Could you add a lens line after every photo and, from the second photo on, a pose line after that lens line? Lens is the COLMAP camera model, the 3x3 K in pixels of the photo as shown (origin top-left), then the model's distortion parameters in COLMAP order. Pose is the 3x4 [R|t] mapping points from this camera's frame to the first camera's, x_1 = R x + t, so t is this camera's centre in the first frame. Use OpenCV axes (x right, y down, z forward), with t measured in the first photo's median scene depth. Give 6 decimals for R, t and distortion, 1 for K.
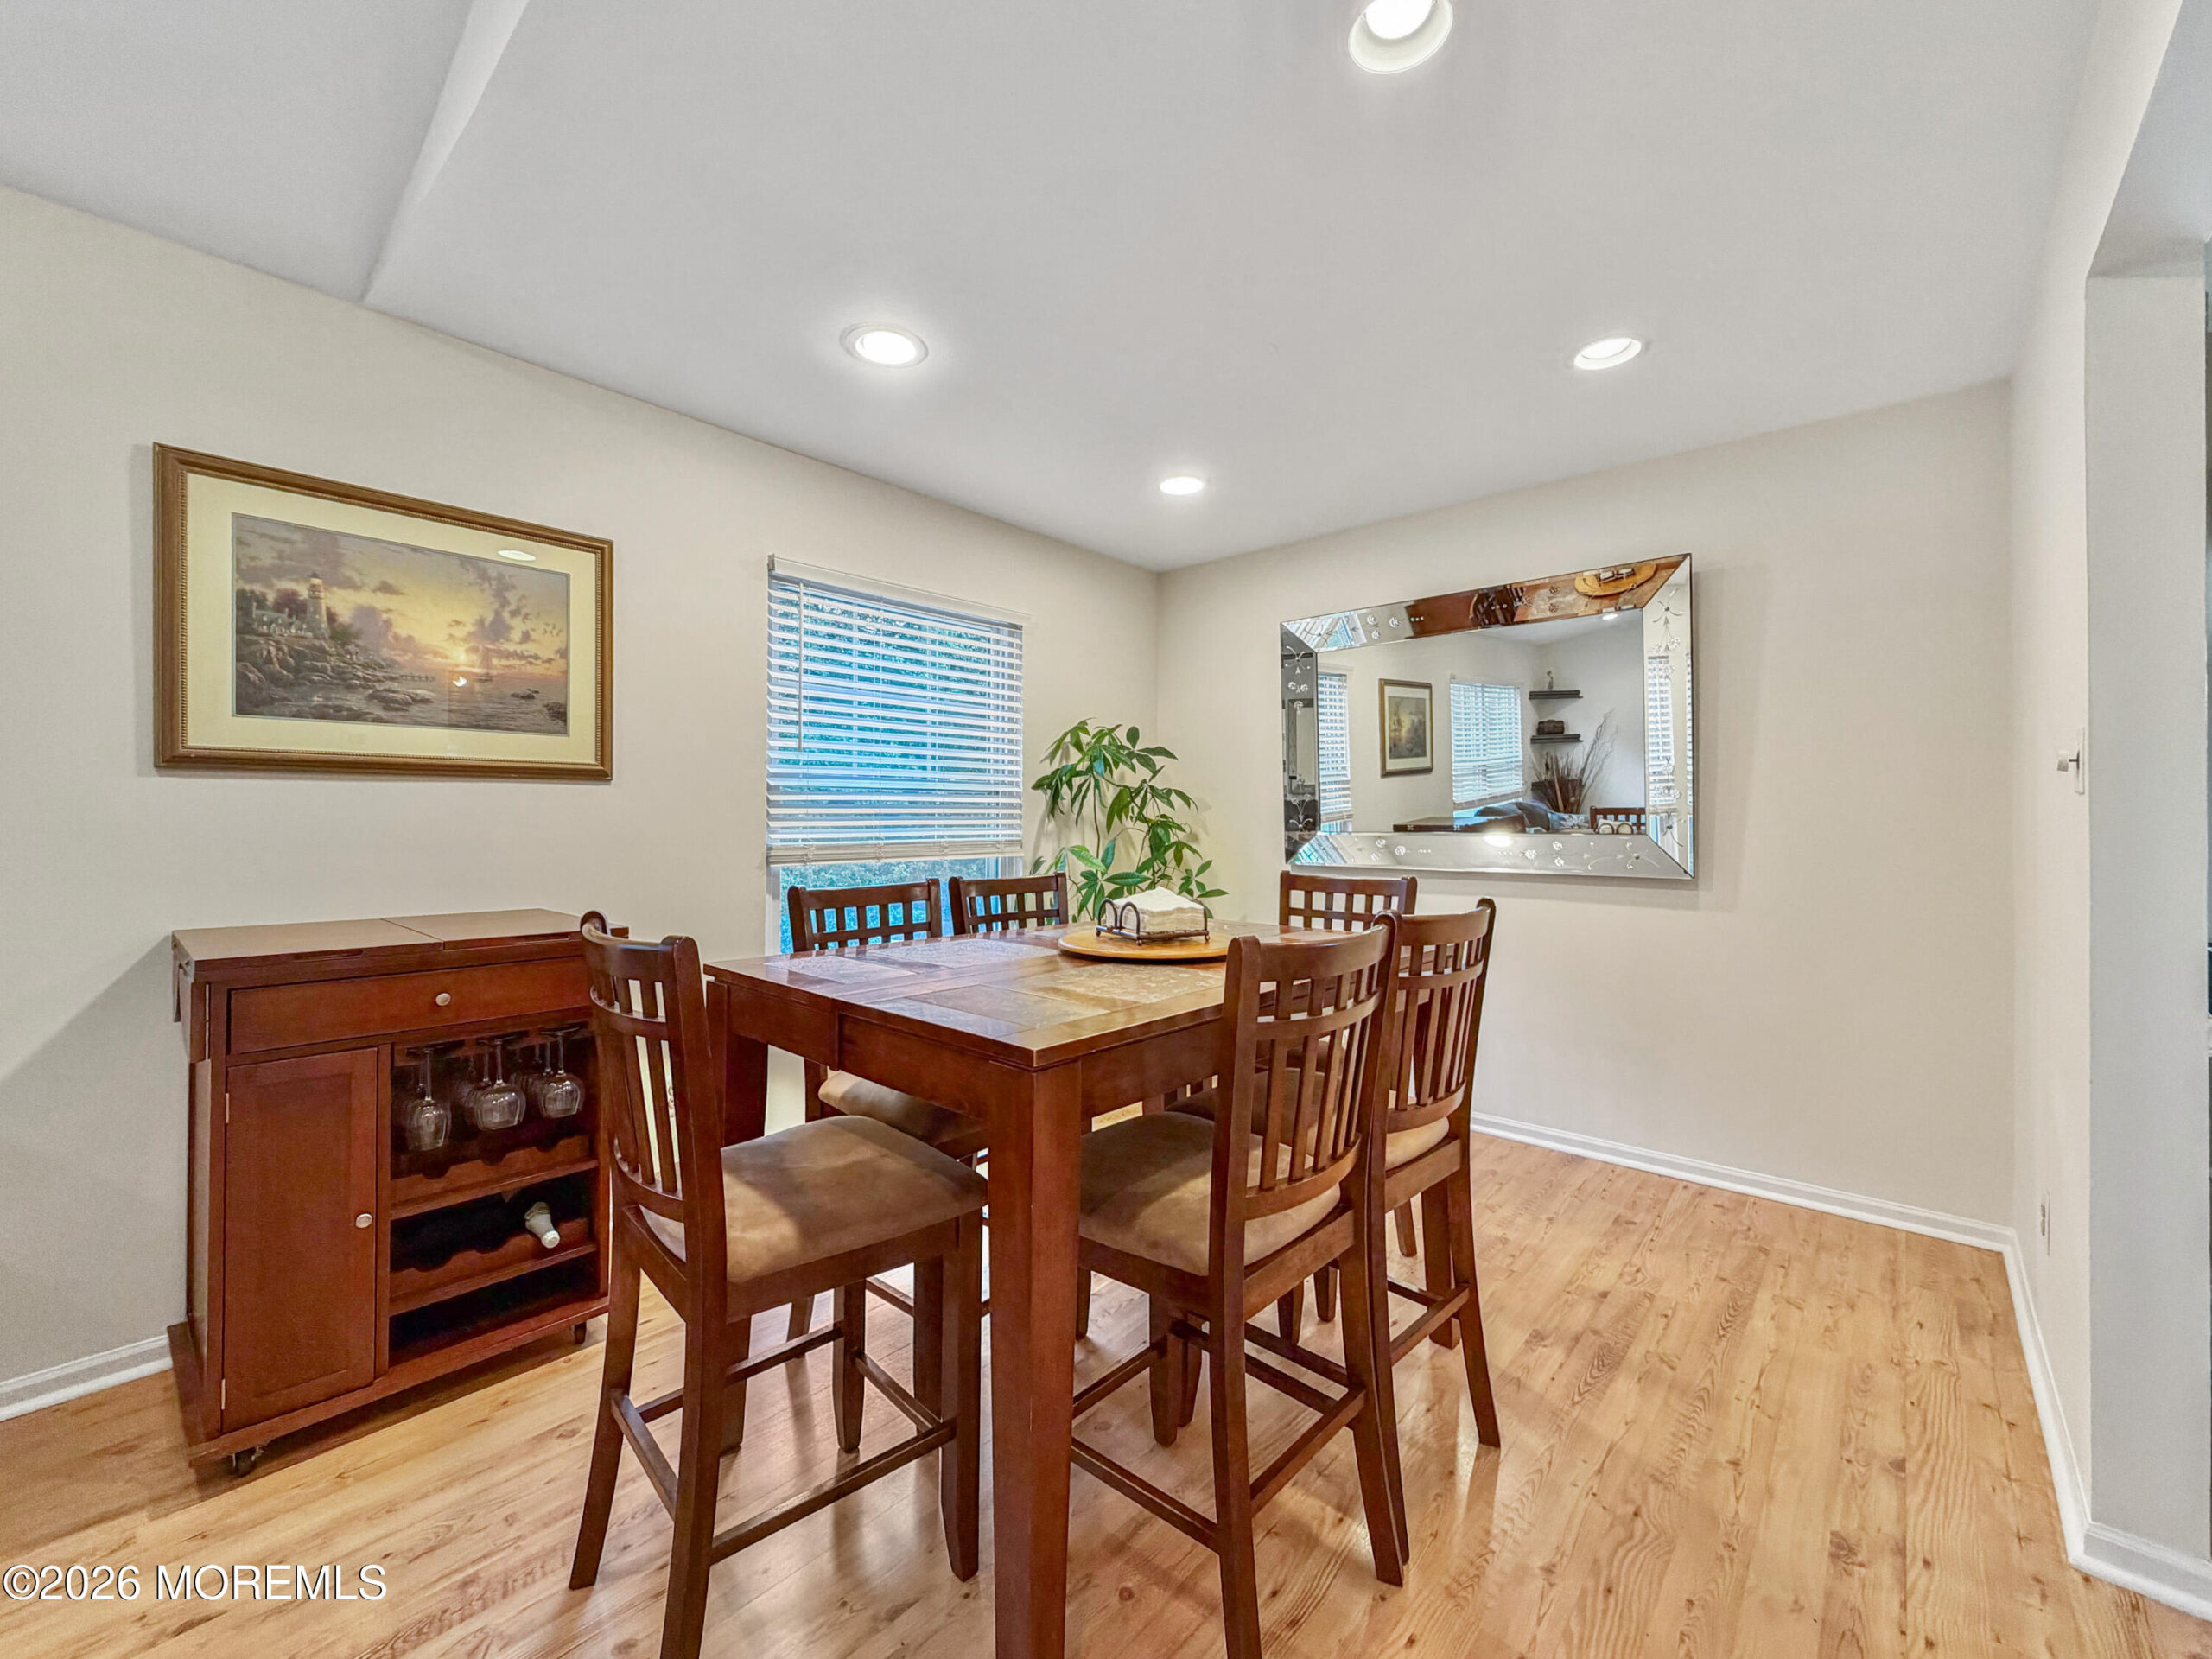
lens RADIAL K [[891.2, 0, 1100.0], [0, 891.2, 814.7], [0, 0, 1]] dist [0.000481, -0.000163]
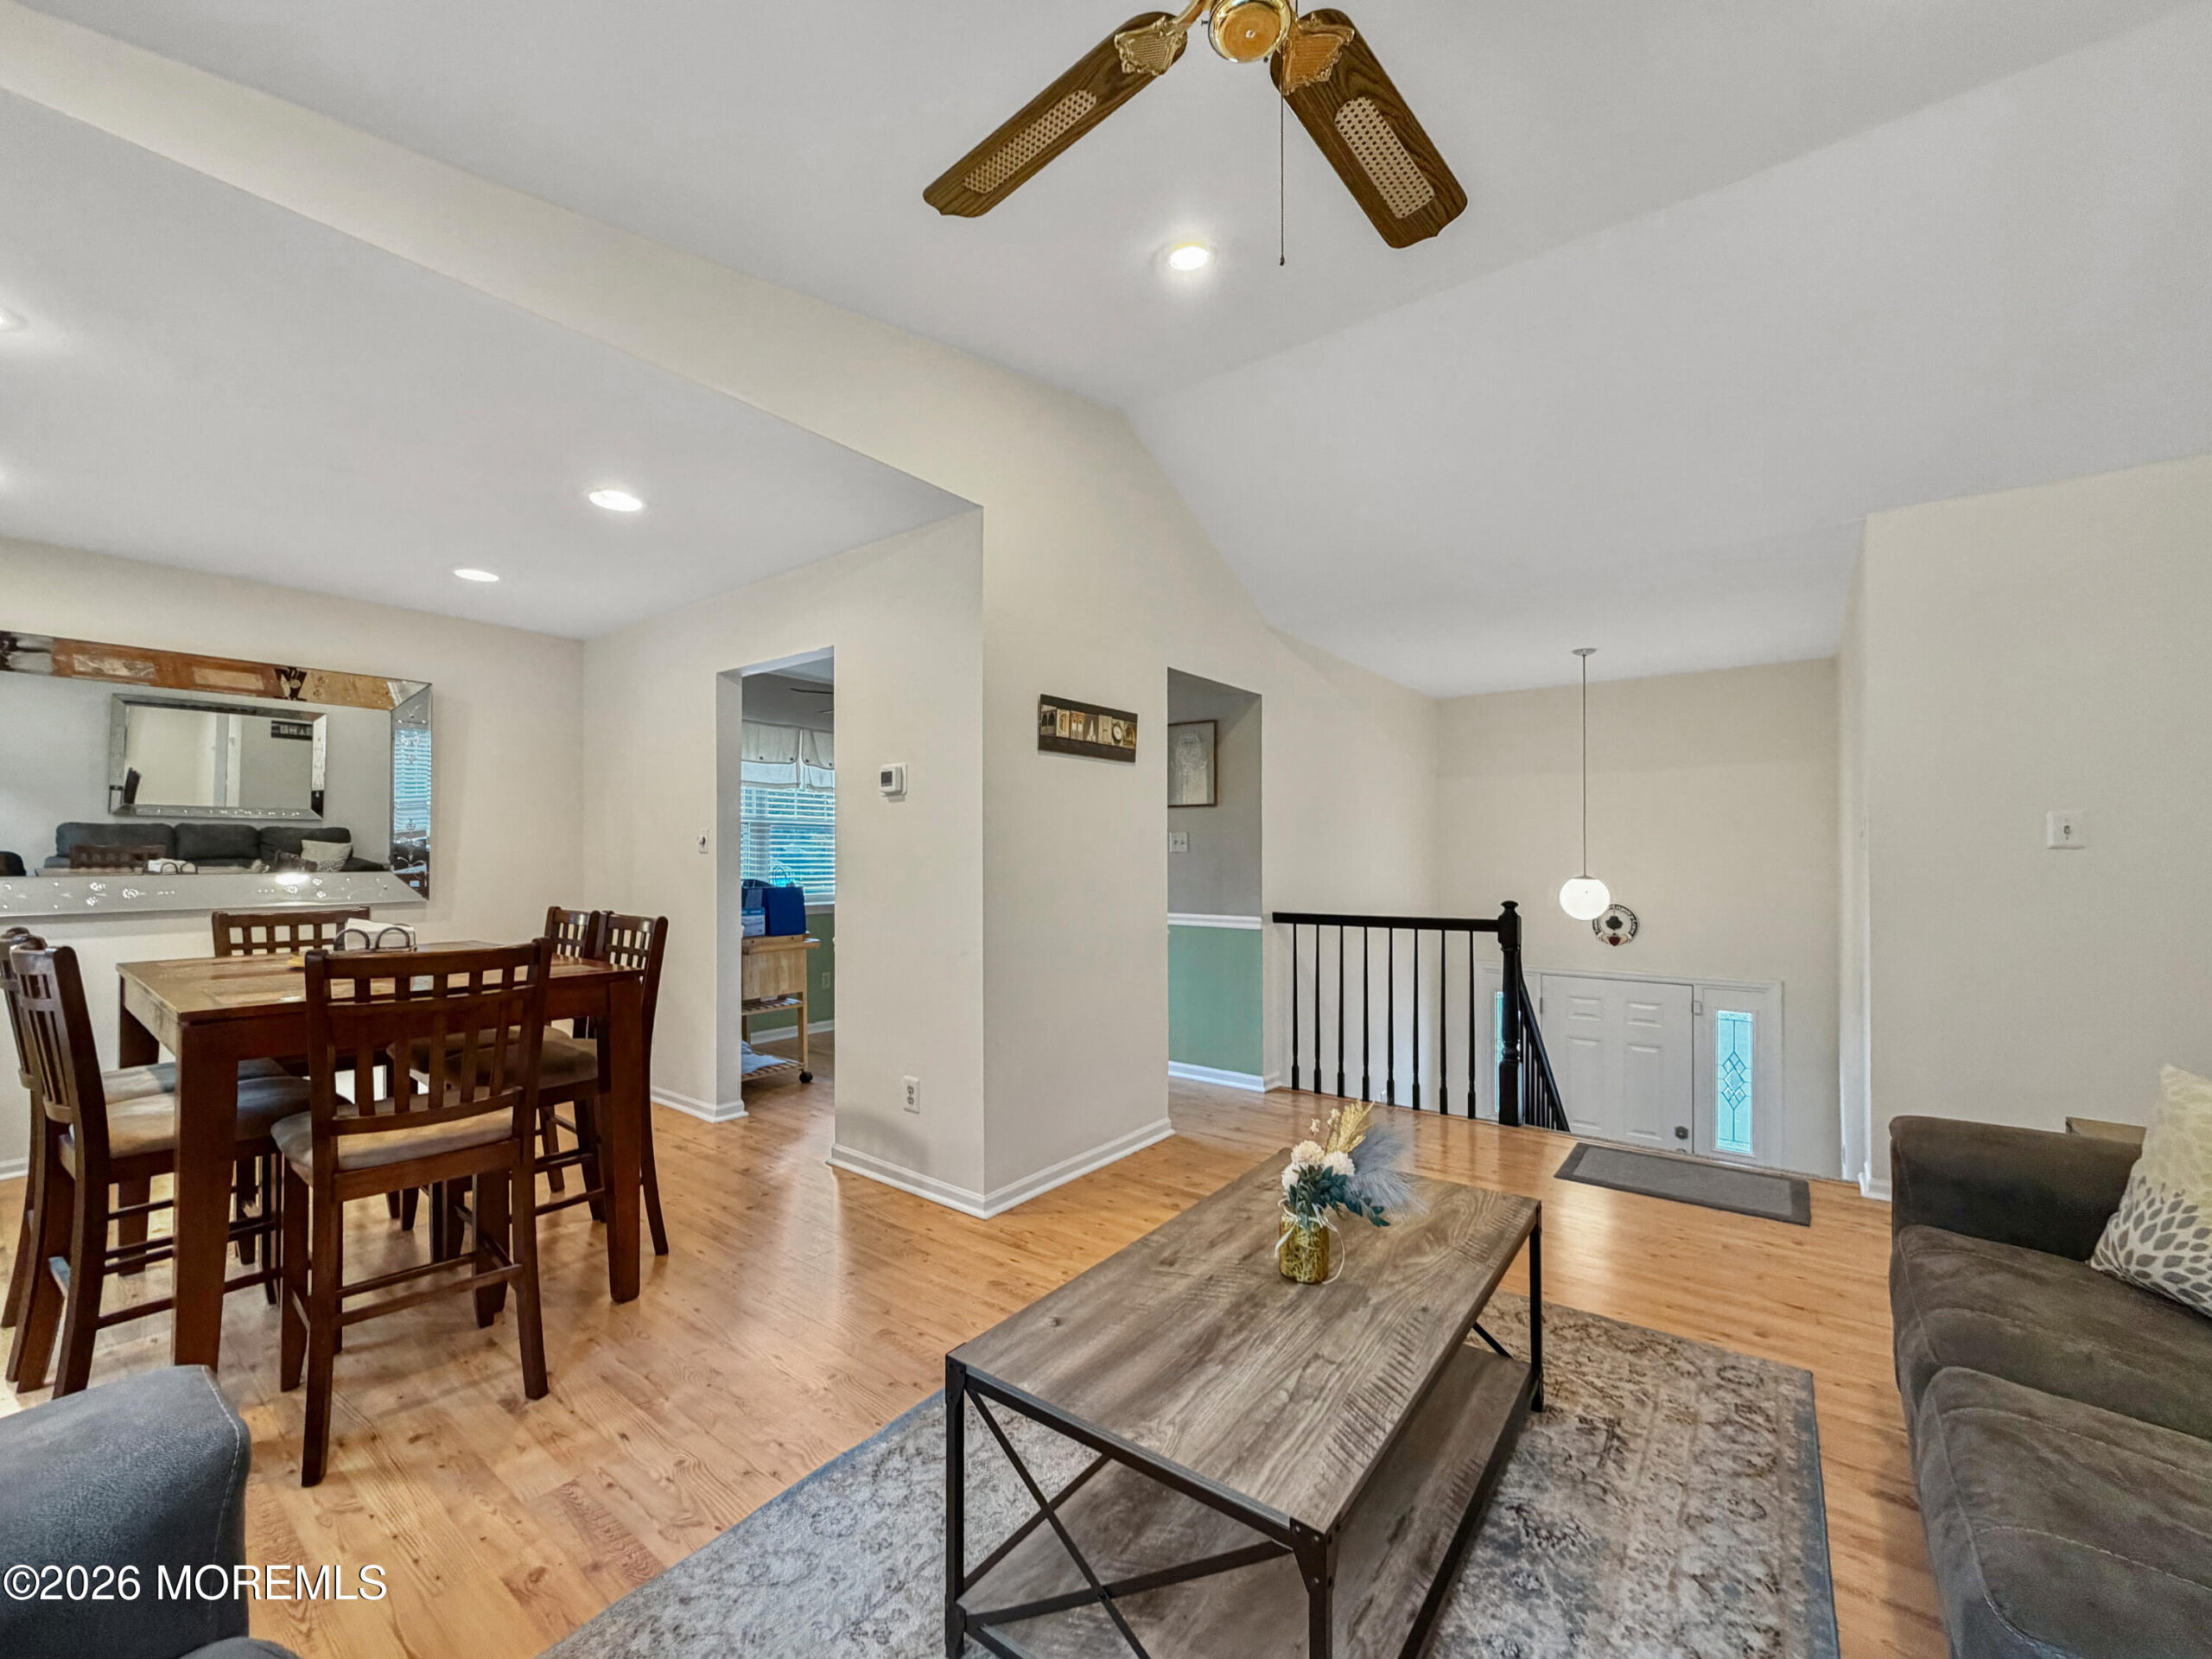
lens RADIAL K [[902.2, 0, 1085.1], [0, 902.2, 858.3], [0, 0, 1]] dist [0.000365, 0.000007]
pose [[-0.071500, -0.010079, 0.997390, -1.264695], [-0.008521, 0.999919, 0.009494, -0.030138], [-0.997404, -0.007820, -0.071580, 0.003444]]
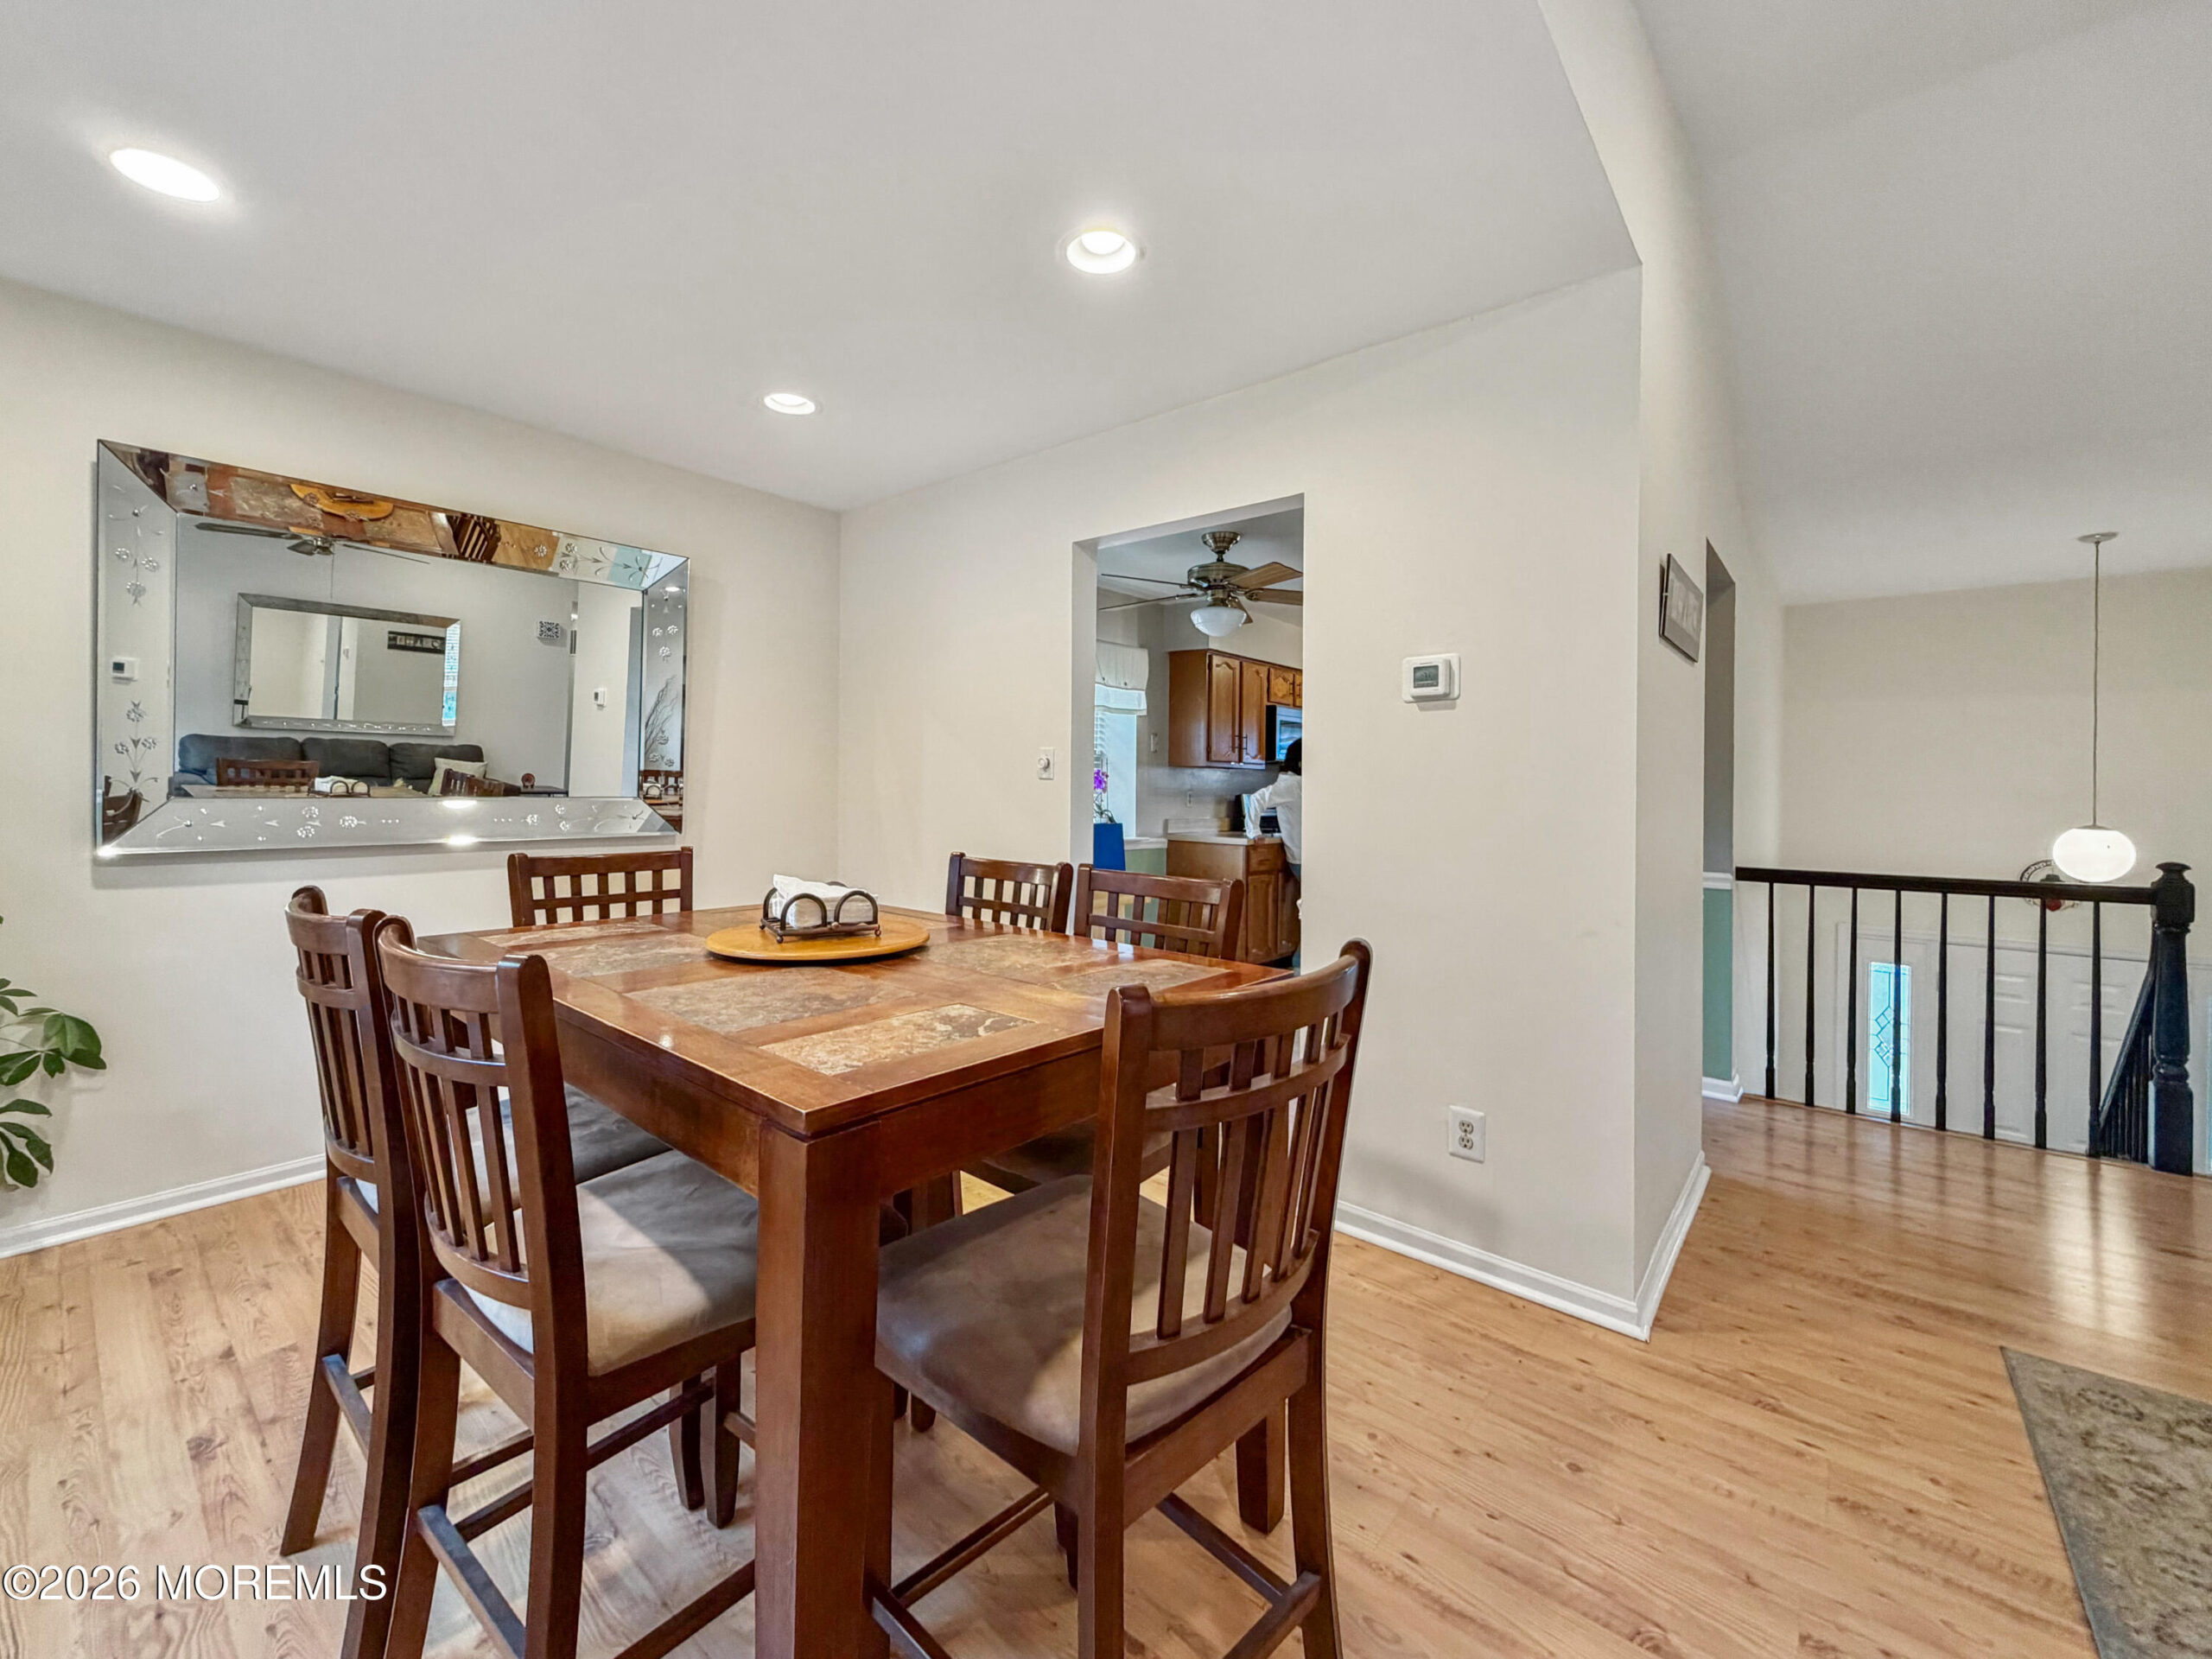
lens RADIAL K [[906.4, 0, 1092.4], [0, 906.4, 798.8], [0, 0, 1]] dist [0.000046, 0.000592]
pose [[-0.031479, -0.021600, 0.999271, -0.744727], [-0.023476, 0.999507, 0.020865, -0.016575], [-0.999229, -0.022802, -0.031971, 0.685426]]
